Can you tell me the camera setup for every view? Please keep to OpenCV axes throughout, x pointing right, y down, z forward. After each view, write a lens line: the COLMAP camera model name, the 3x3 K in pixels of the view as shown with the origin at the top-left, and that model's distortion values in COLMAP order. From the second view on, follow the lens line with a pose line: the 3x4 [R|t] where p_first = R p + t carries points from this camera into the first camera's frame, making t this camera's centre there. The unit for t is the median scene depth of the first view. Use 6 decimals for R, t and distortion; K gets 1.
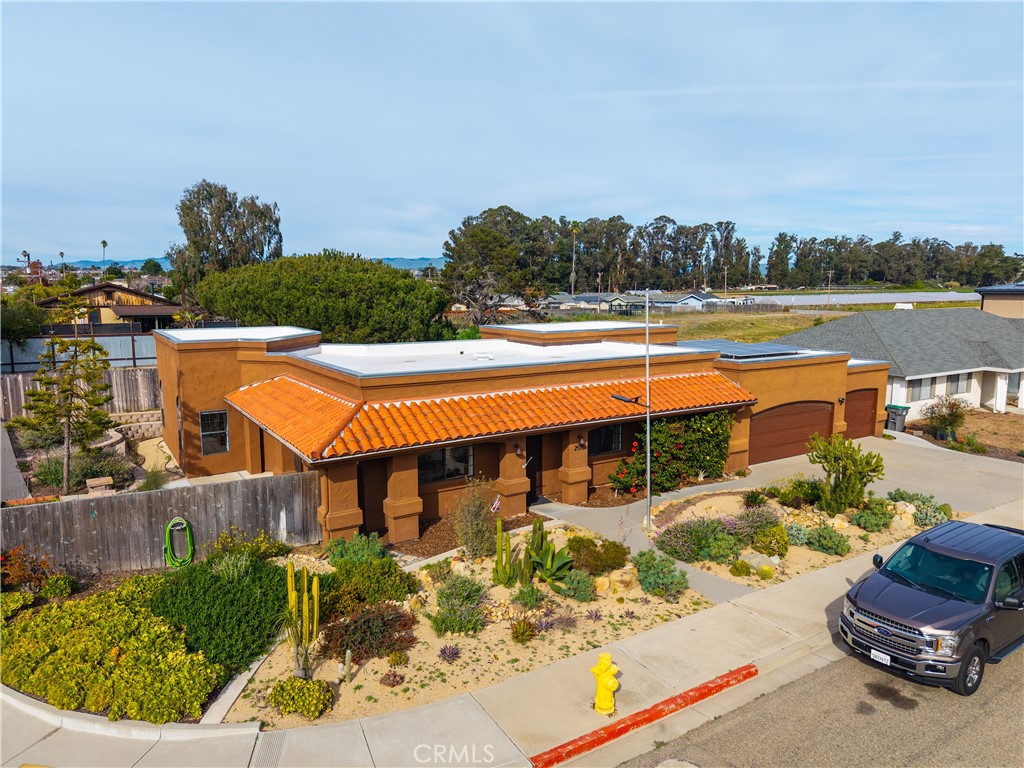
lens RADIAL K [[687.7, 0, 512.0], [0, 687.7, 384.0], [0, 0, 1]] dist [0.022307, -0.023778]
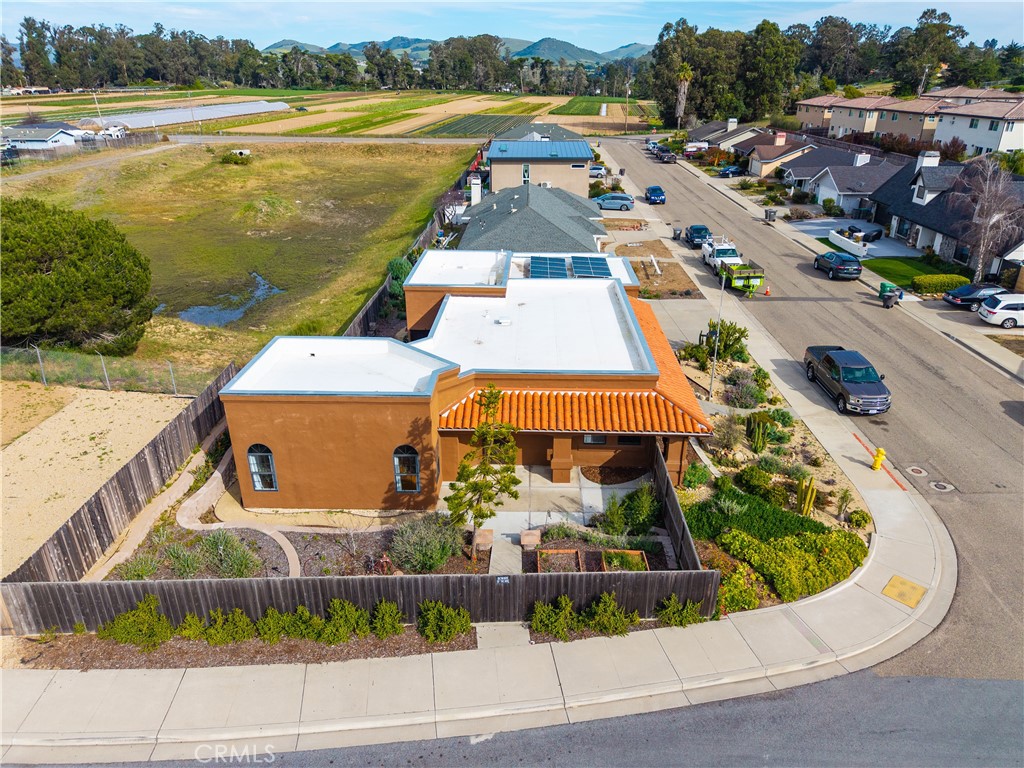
lens RADIAL K [[687.7, 0, 512.0], [0, 687.7, 384.0], [0, 0, 1]] dist [0.022307, -0.023778]
pose [[0.566148, -0.337575, 0.752010, -0.701185], [0.115643, 0.935802, 0.333018, -0.239807], [-0.816152, -0.101573, 0.568840, 0.188366]]
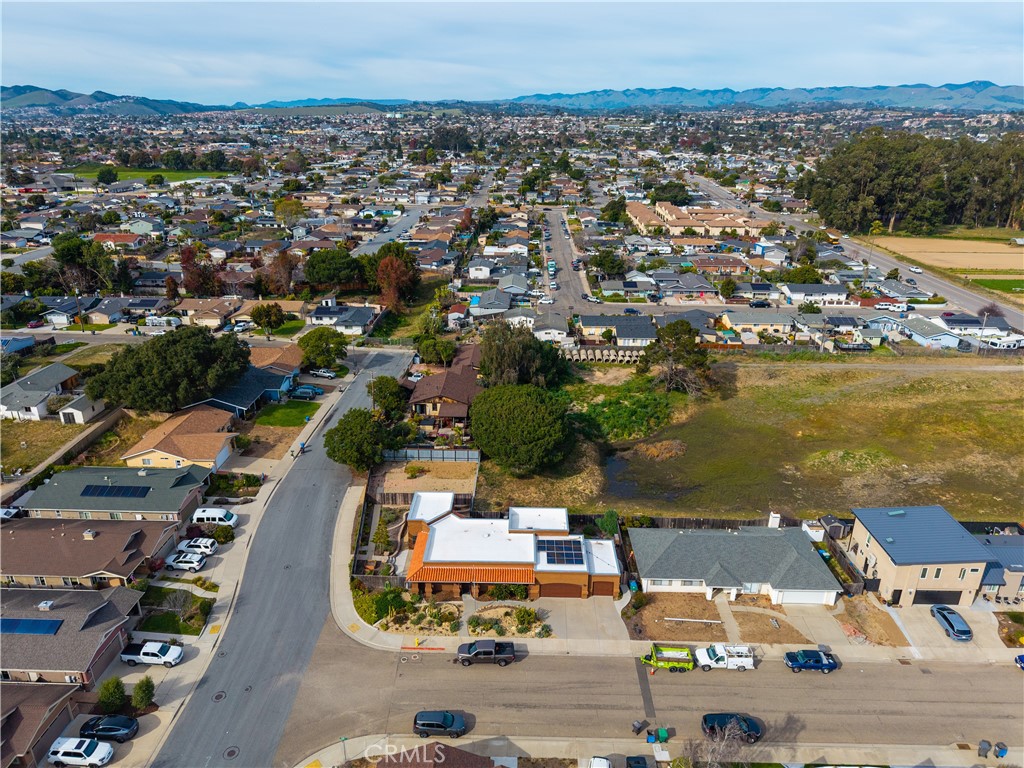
lens RADIAL K [[690.6, 0, 512.0], [0, 690.6, 384.0], [0, 0, 1]] dist [0.063214, -0.089132]
pose [[0.833436, 0.208530, -0.511762, 1.117645], [-0.085764, 0.963659, 0.252994, -1.104270], [0.545920, -0.166963, 0.821032, -1.068962]]
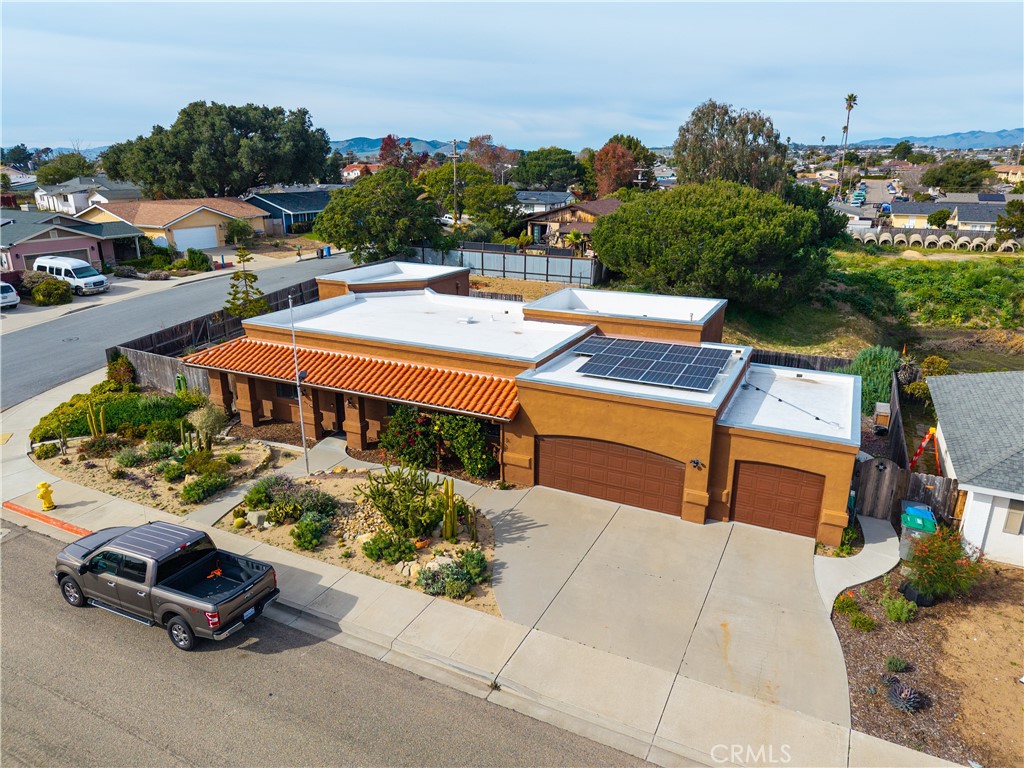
lens RADIAL K [[687.7, 0, 512.0], [0, 687.7, 384.0], [0, 0, 1]] dist [0.022307, -0.023778]
pose [[0.519754, 0.262011, -0.813145, 0.683530], [-0.122380, 0.964827, 0.232662, -0.150408], [0.845505, -0.021414, 0.533538, 0.302282]]
